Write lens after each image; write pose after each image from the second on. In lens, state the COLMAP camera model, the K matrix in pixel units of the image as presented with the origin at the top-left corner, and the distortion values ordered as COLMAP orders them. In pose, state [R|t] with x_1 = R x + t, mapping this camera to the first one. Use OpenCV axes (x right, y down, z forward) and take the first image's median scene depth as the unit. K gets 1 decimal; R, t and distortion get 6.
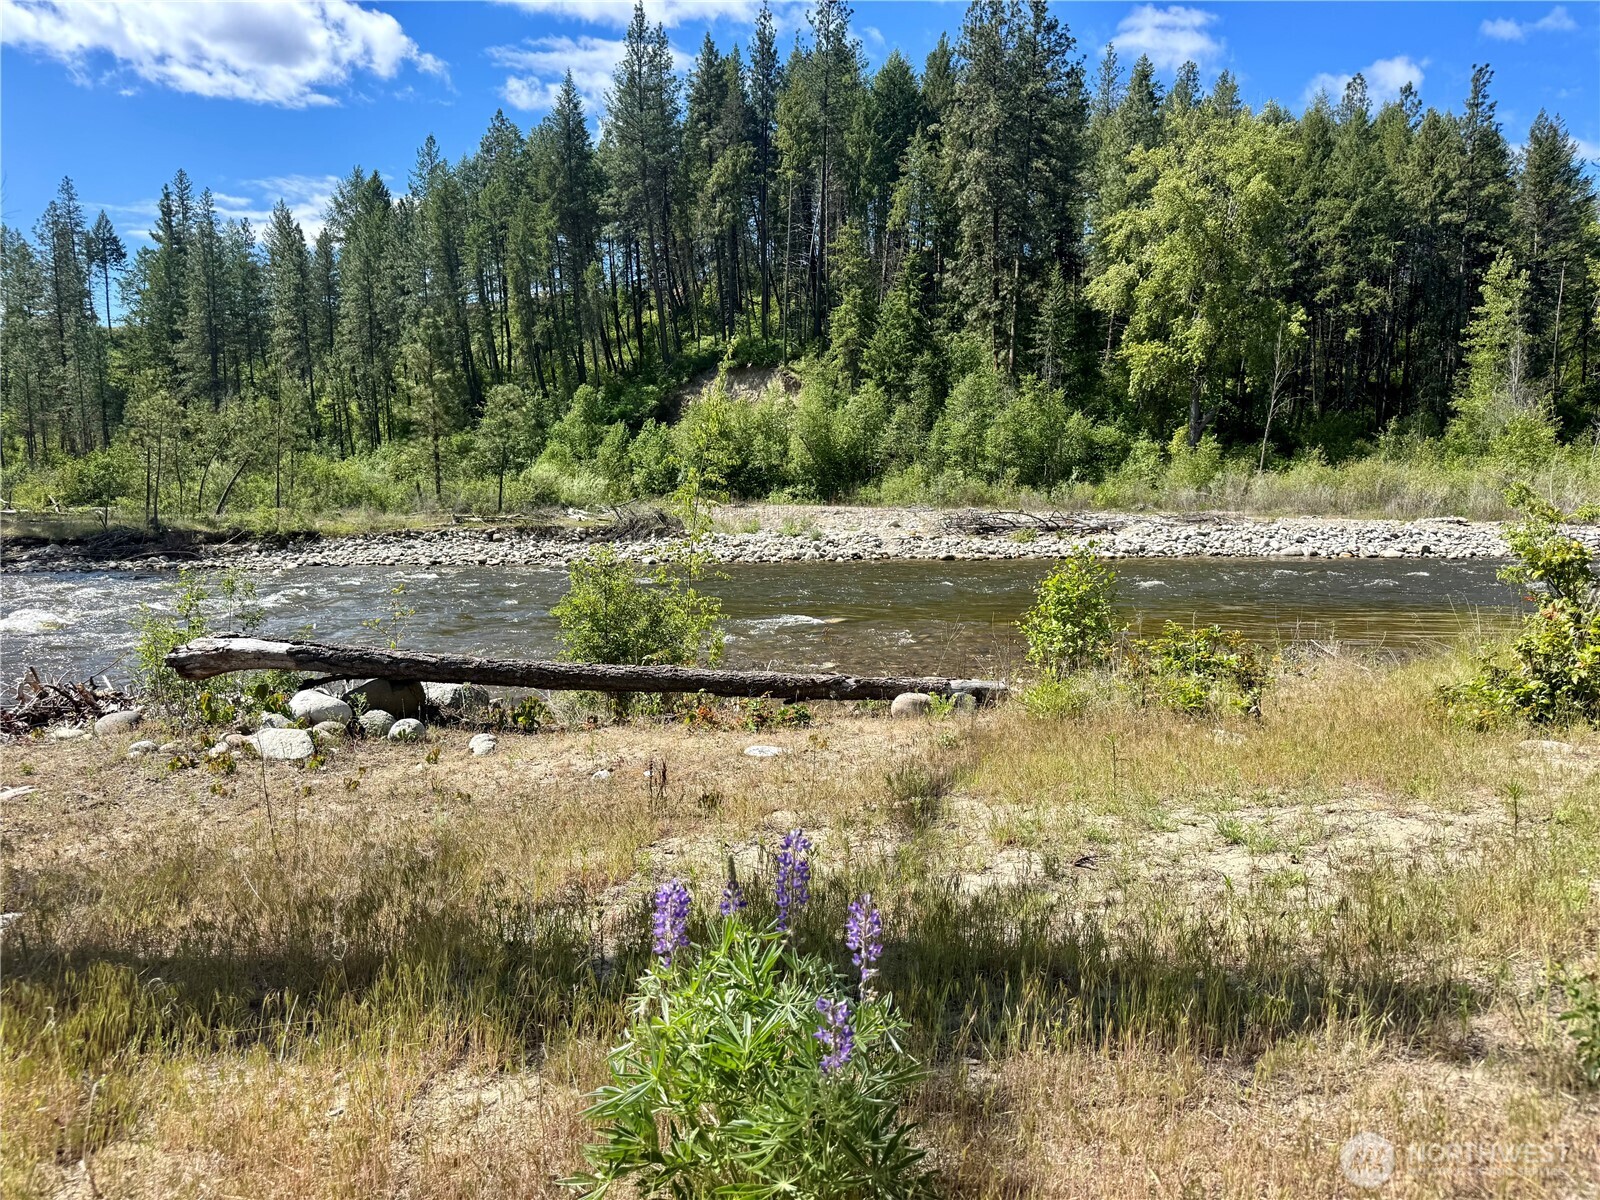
lens RADIAL K [[1109.9, 0, 800.0], [0, 1109.9, 600.0], [0, 0, 1]] dist [0.076301, -0.099369]
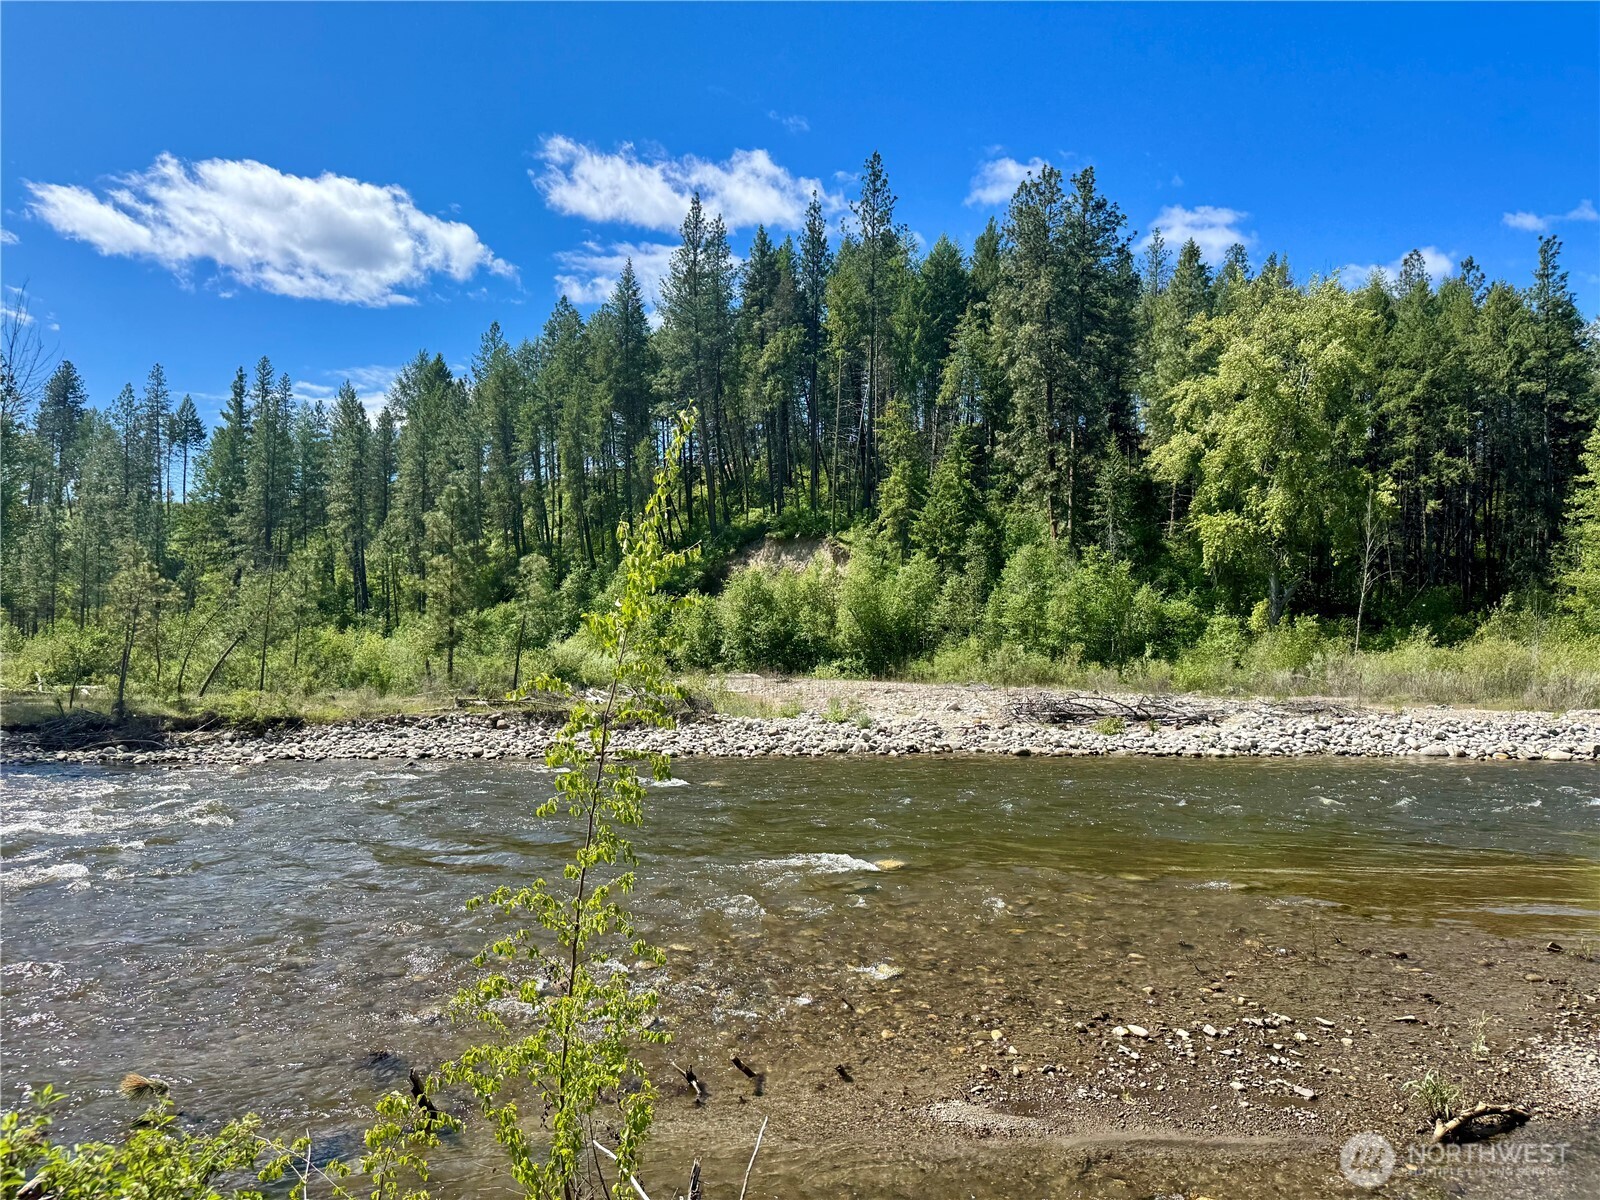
lens RADIAL K [[1111.9, 0, 779.4], [0, 1111.9, 592.7], [0, 0, 1]] dist [0.038333, -0.056792]
pose [[0.998063, 0.003478, -0.062112, 0.000190], [-0.013243, 0.987428, -0.157513, -0.009225], [0.060784, 0.158031, 0.985562, 0.053458]]
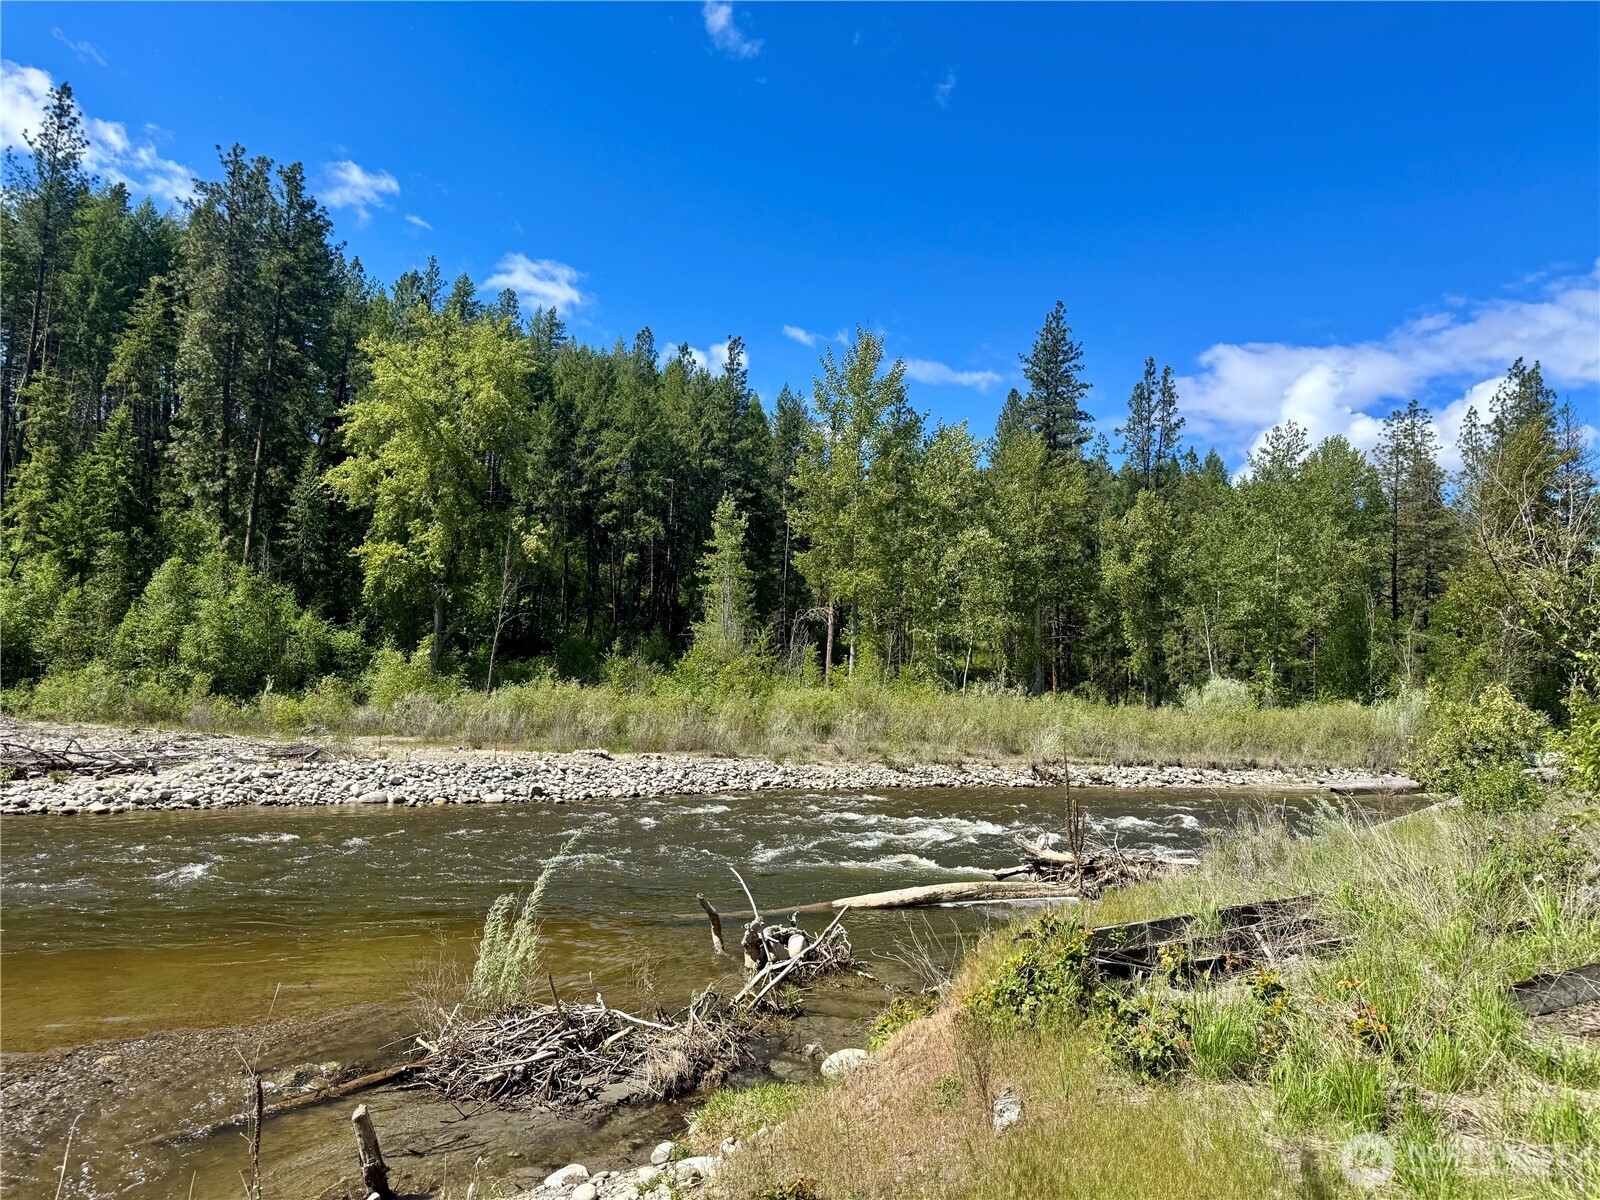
lens RADIAL K [[1103.0, 0, 800.0], [0, 1103.0, 600.0], [0, 0, 1]] dist [0.097865, -0.147749]
pose [[0.861893, 0.071040, 0.502089, 0.121230], [0.020591, 0.984418, -0.174632, -0.015371], [-0.506672, 0.160853, 0.847001, 0.055973]]
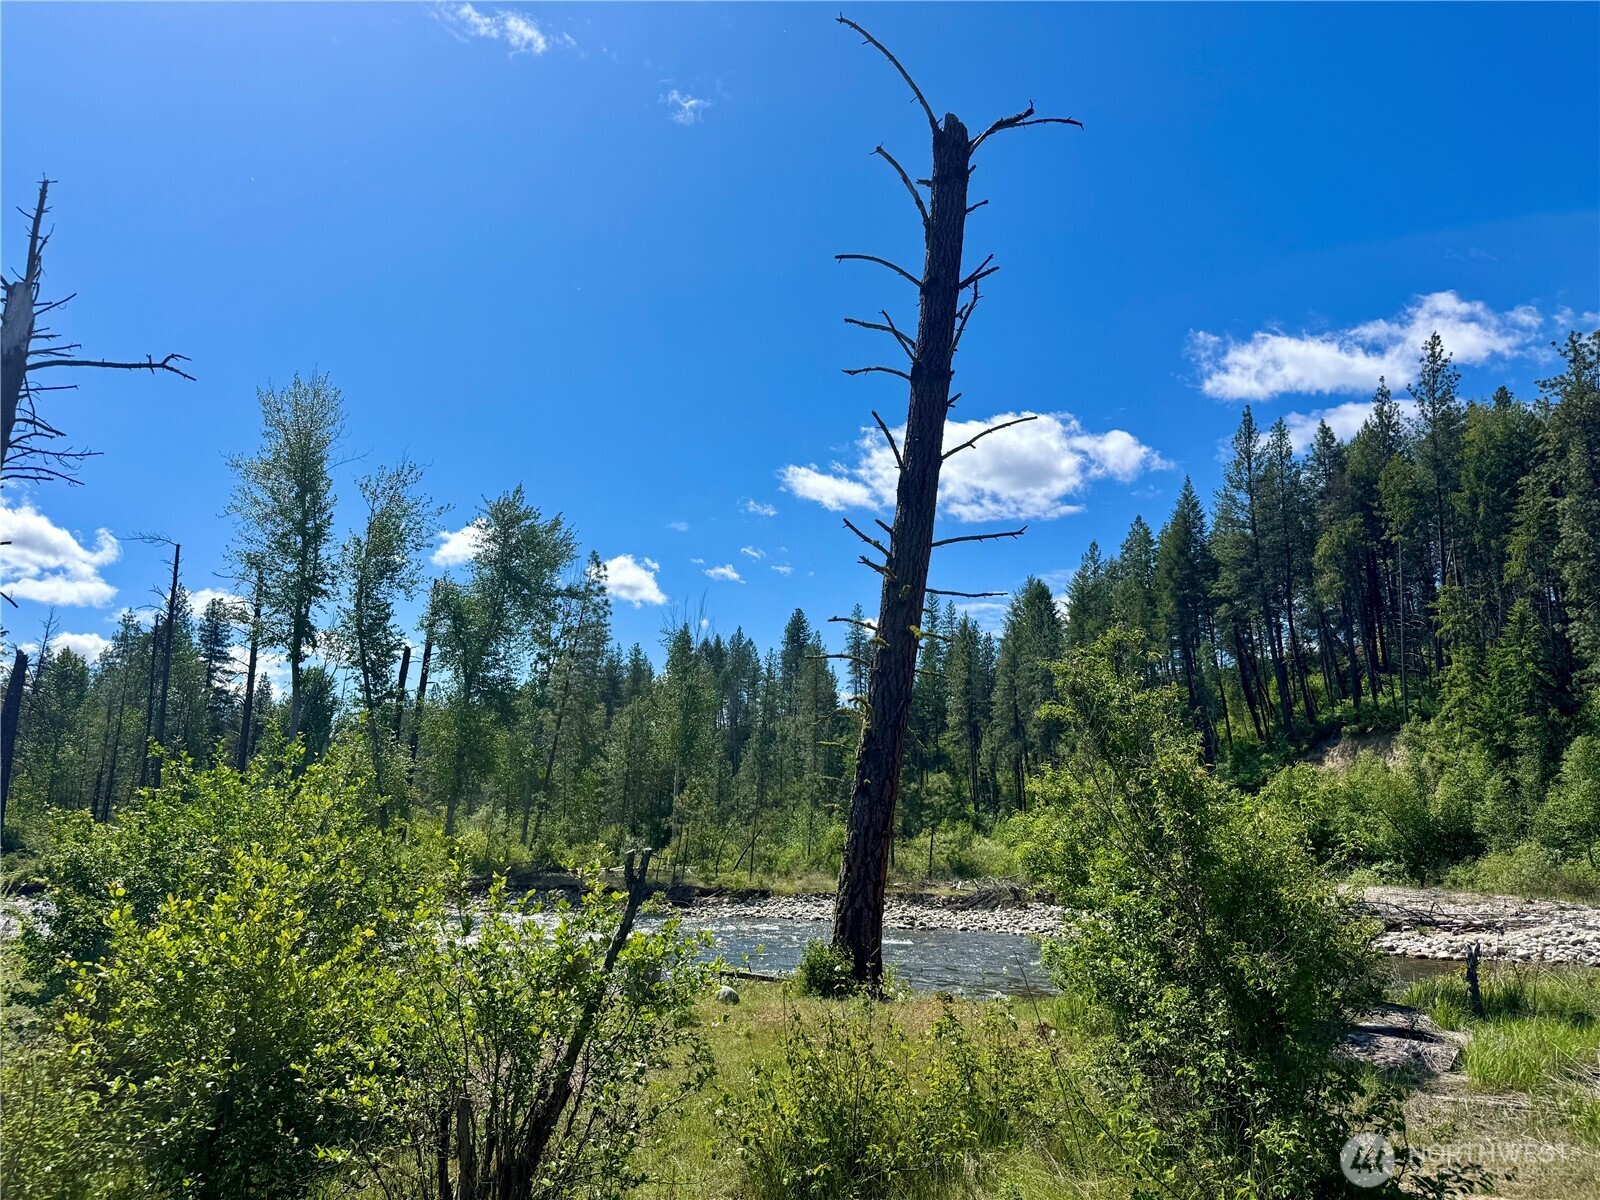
lens RADIAL K [[1115.2, 0, 793.8], [0, 1115.2, 593.8], [0, 0, 1]] dist [0.009131, -0.021821]
pose [[0.784089, -0.114578, -0.609980, 0.184735], [-0.085586, 0.953461, -0.289113, -0.005653], [0.614719, 0.278896, 0.737792, -0.035474]]
